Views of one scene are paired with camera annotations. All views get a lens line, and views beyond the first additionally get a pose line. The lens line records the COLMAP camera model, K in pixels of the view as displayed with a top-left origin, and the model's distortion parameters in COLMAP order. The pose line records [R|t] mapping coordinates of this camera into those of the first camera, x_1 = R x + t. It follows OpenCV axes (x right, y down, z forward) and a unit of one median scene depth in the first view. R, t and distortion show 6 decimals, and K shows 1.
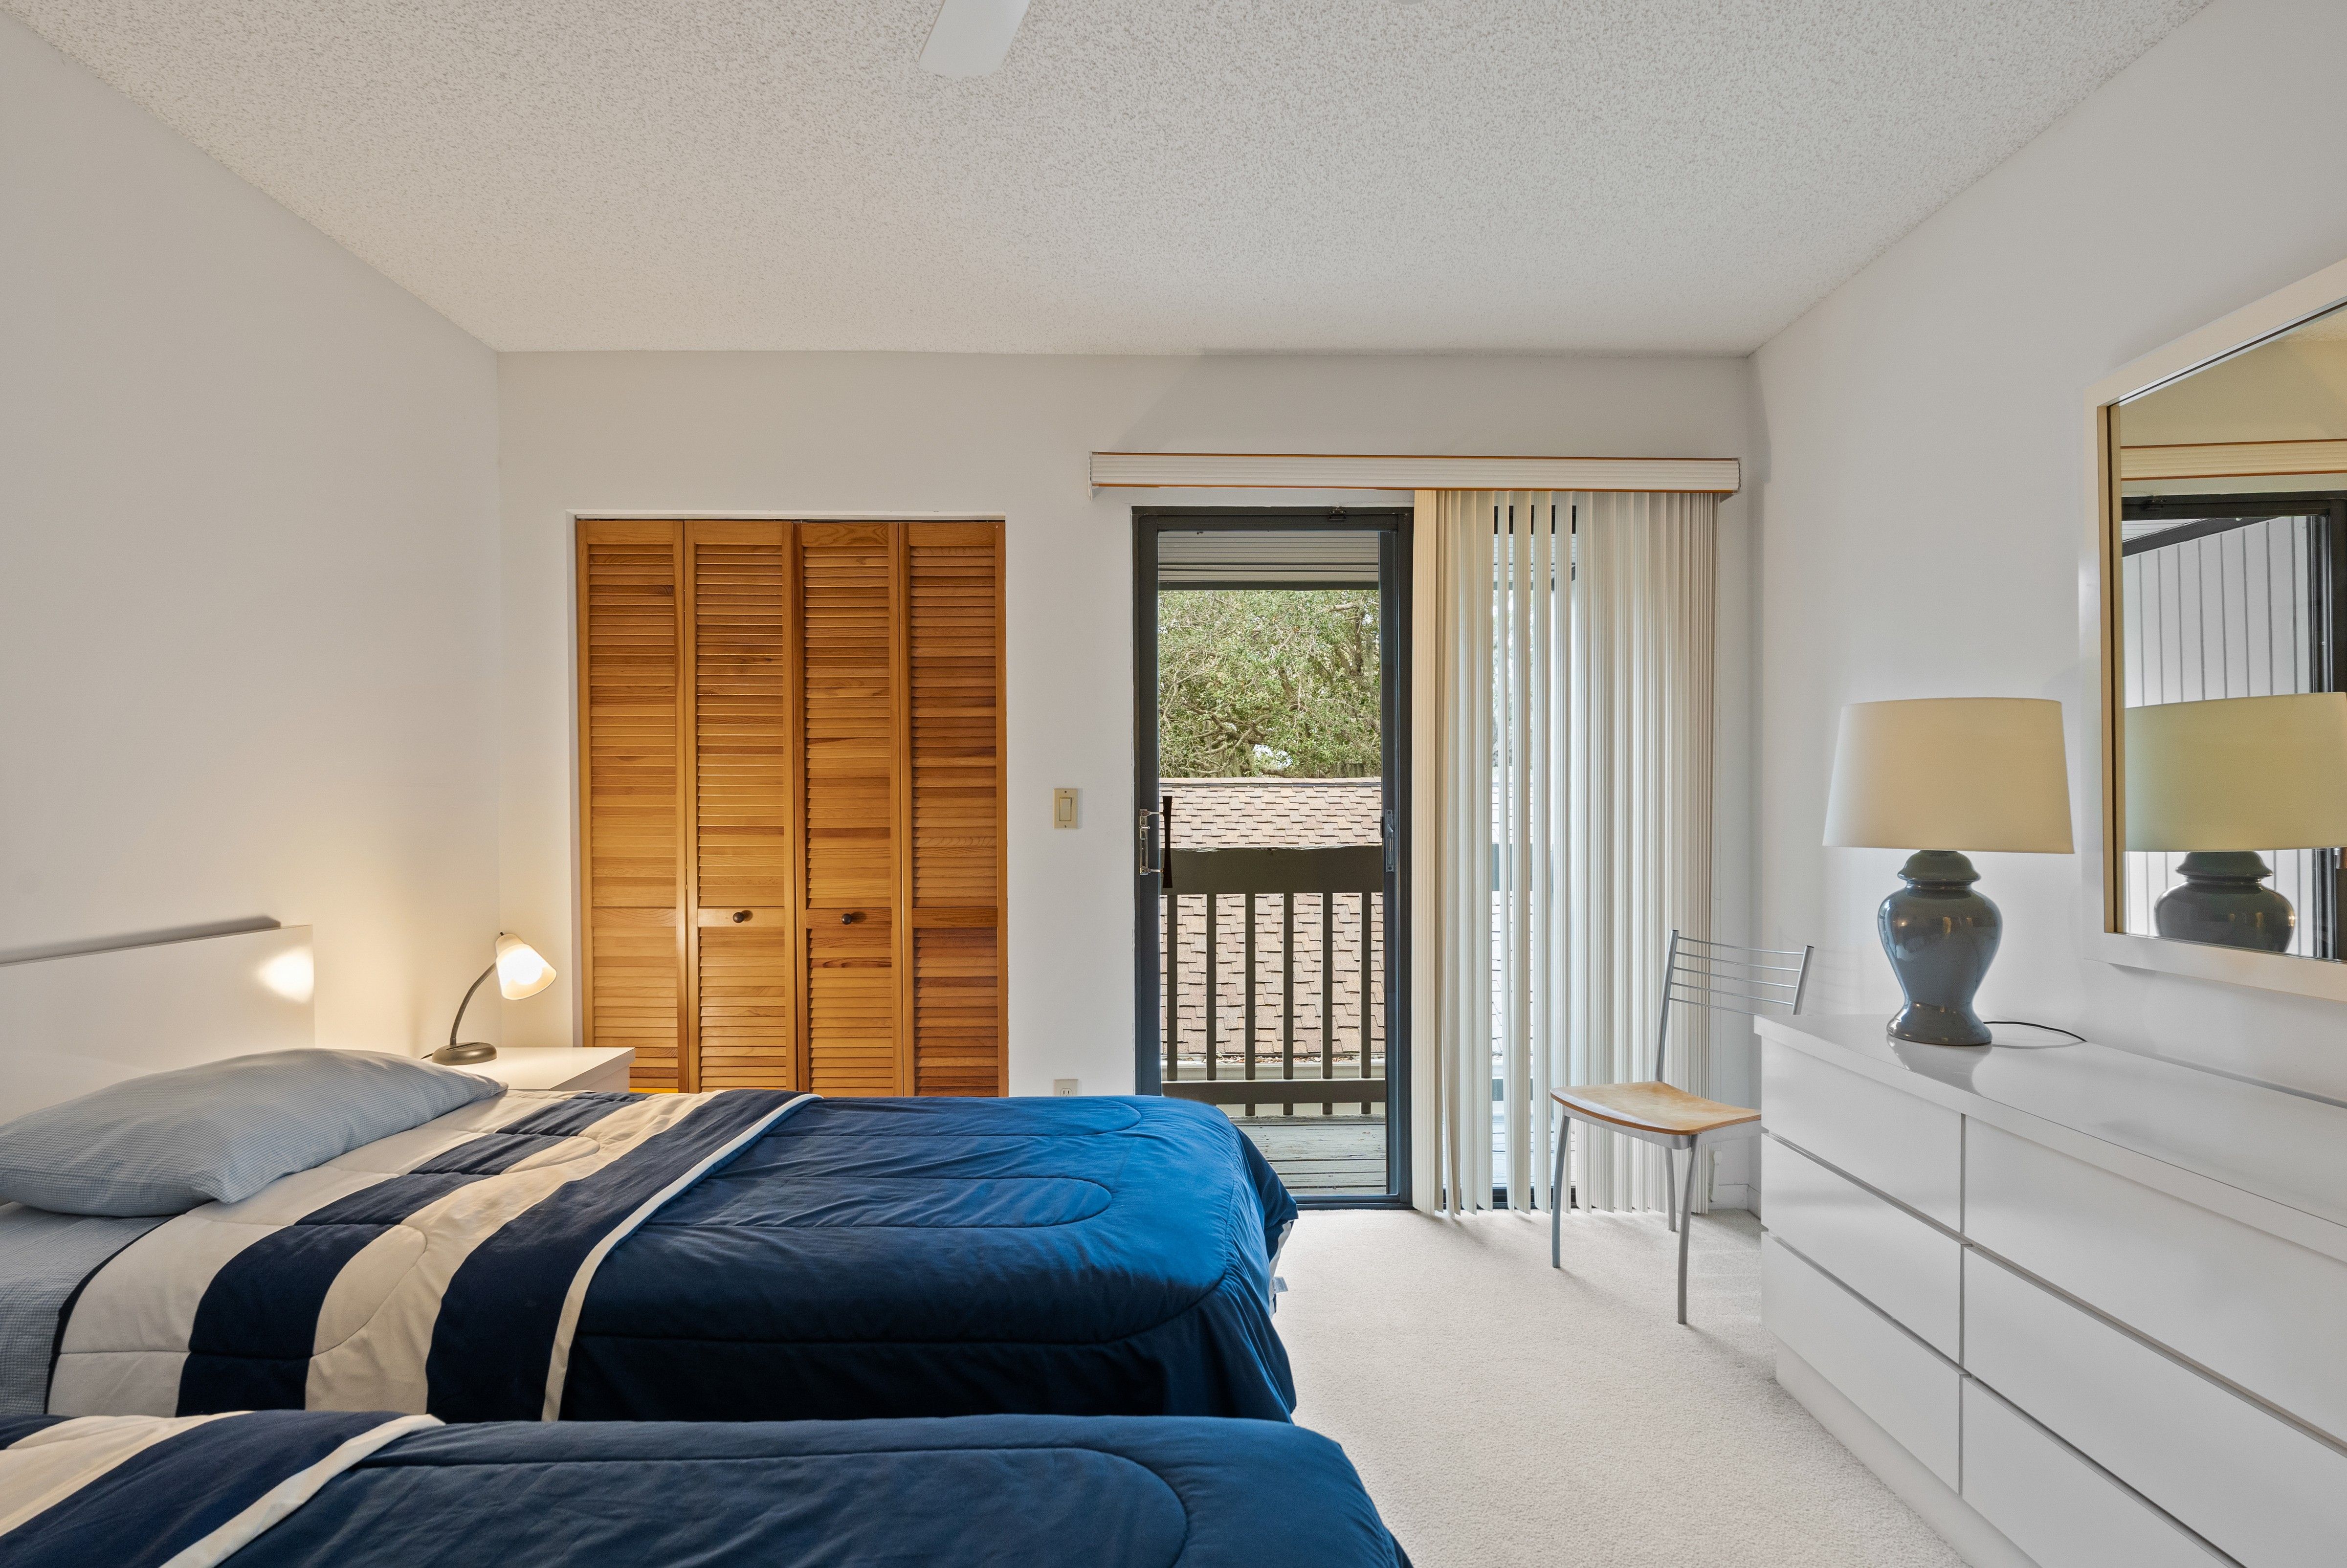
lens RADIAL K [[1187.9, 0, 1199.5], [0, 1187.9, 820.7], [0, 0, 1]] dist [-0.005255, -0.001168]
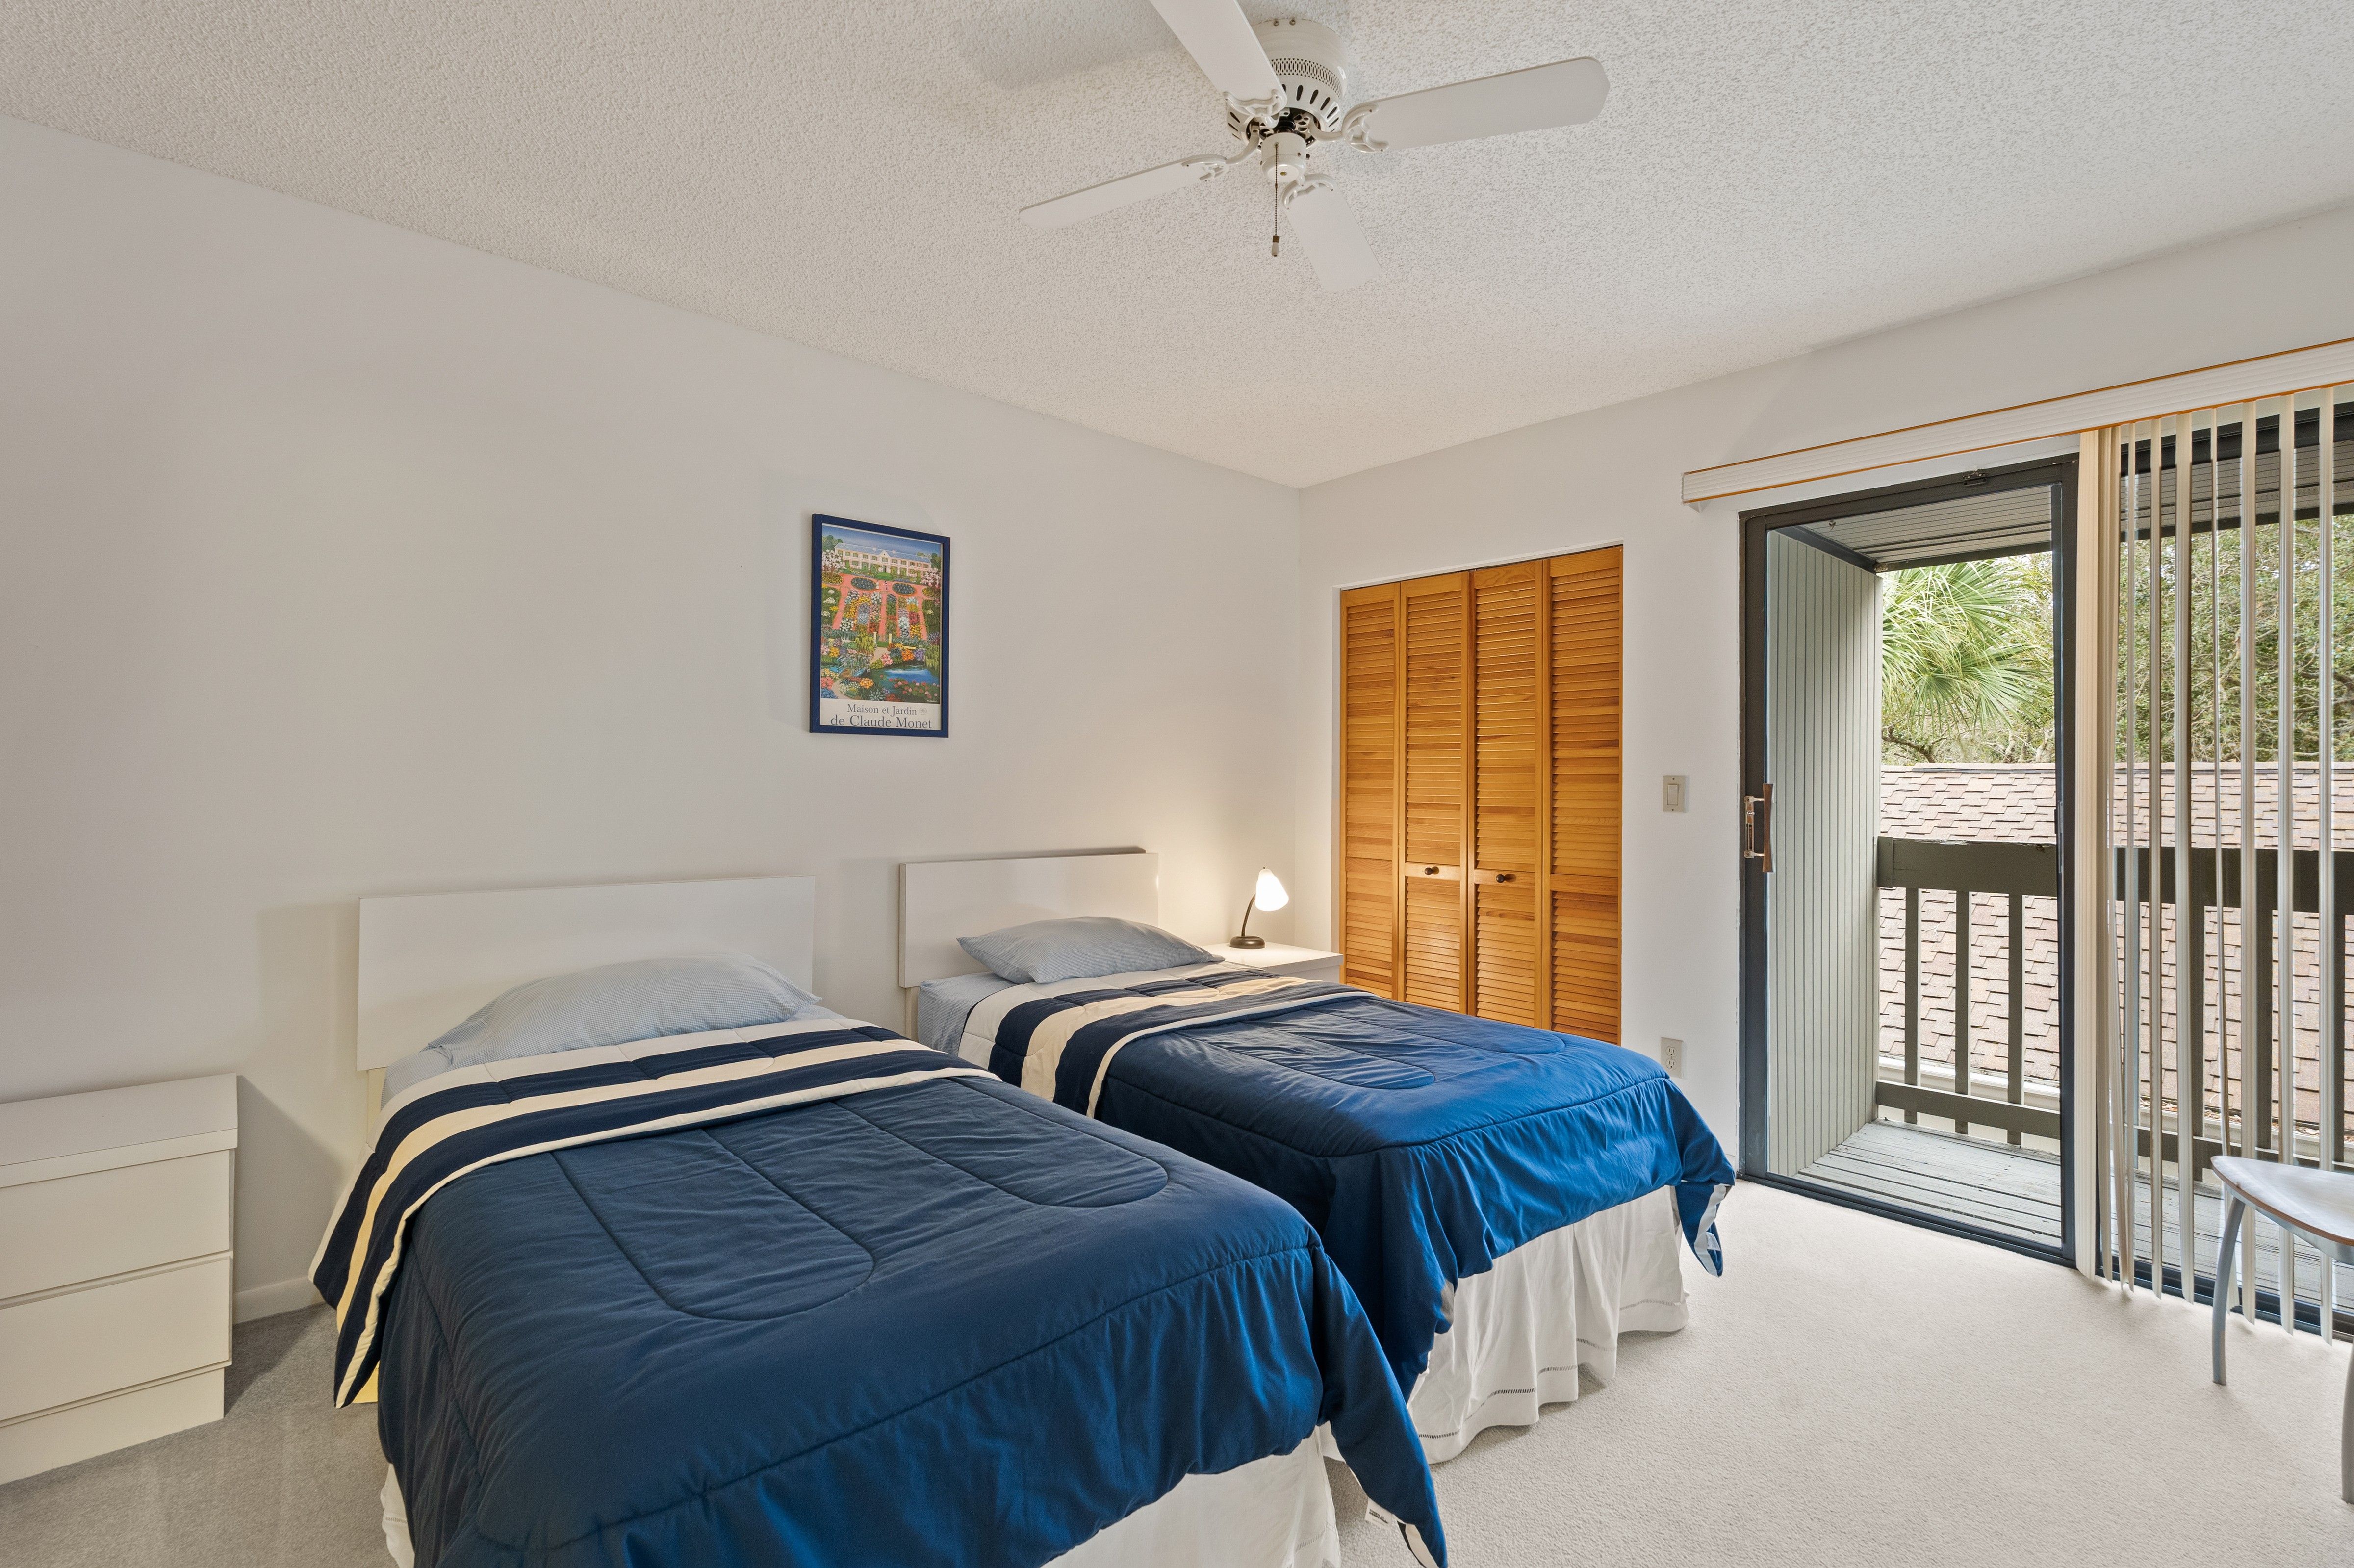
lens RADIAL K [[1061.0, 0, 1175.7], [0, 1061.0, 776.5], [0, 0, 1]] dist [-0.004258, 0.000259]
pose [[0.646608, 0.003659, -0.762814, 0.338337], [-0.021931, 0.999664, -0.013795, -0.002659], [0.762507, 0.025650, 0.646471, 0.004604]]
